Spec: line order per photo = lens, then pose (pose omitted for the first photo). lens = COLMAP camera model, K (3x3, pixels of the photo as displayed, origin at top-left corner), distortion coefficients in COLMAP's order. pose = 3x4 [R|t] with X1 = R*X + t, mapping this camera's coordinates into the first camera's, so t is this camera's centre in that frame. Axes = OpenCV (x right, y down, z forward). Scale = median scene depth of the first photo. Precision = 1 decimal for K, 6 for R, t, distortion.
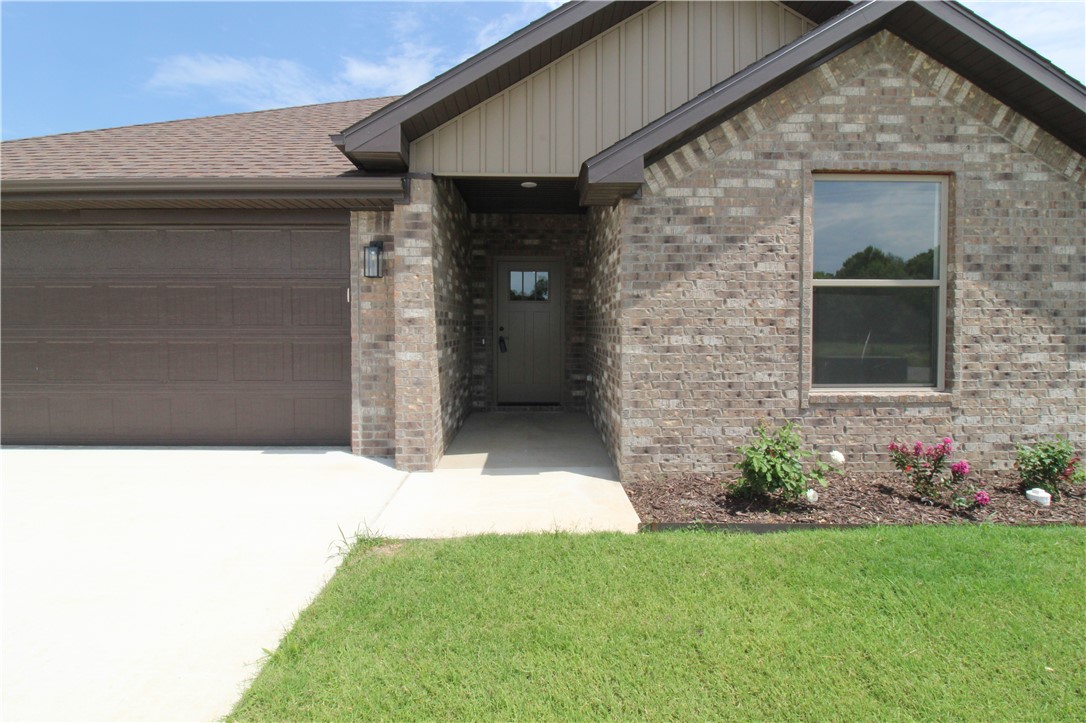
lens RADIAL K [[514.7, 0, 543.2], [0, 514.7, 339.1], [0, 0, 1]] dist [0.000732, -0.012827]
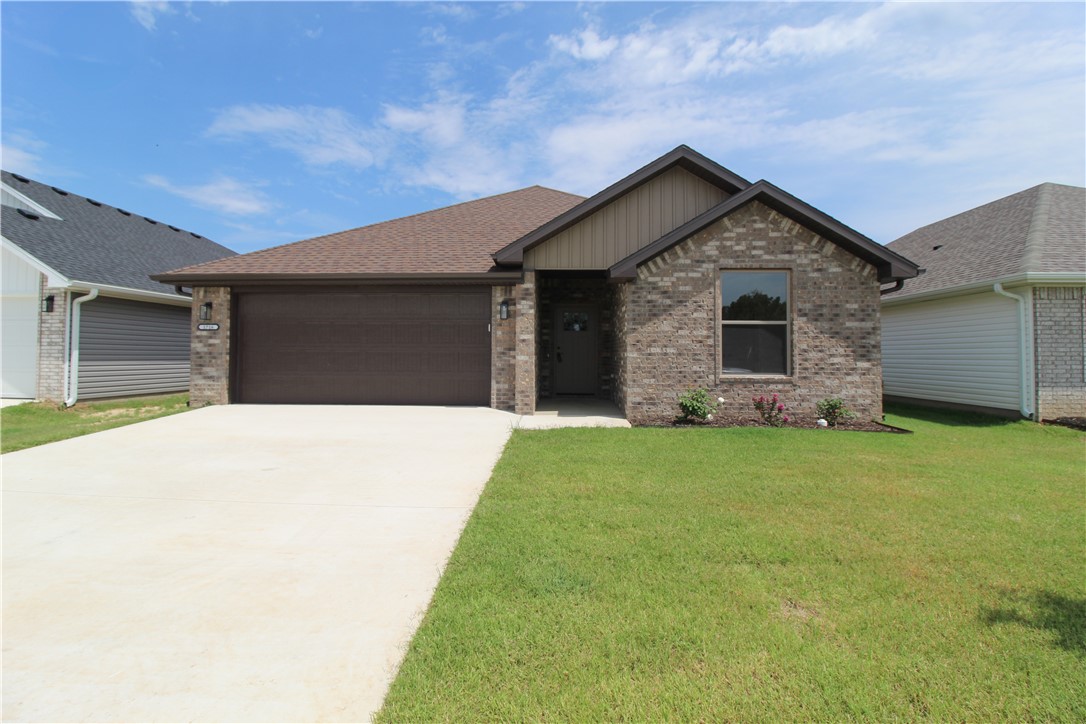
lens RADIAL K [[514.7, 0, 543.2], [0, 514.7, 339.6], [0, 0, 1]] dist [0.000732, -0.012827]
pose [[0.998879, 0.003993, -0.047176, -0.085541], [-0.006731, 0.998293, -0.058021, 0.081415], [0.046864, 0.058274, 0.997200, -1.064279]]
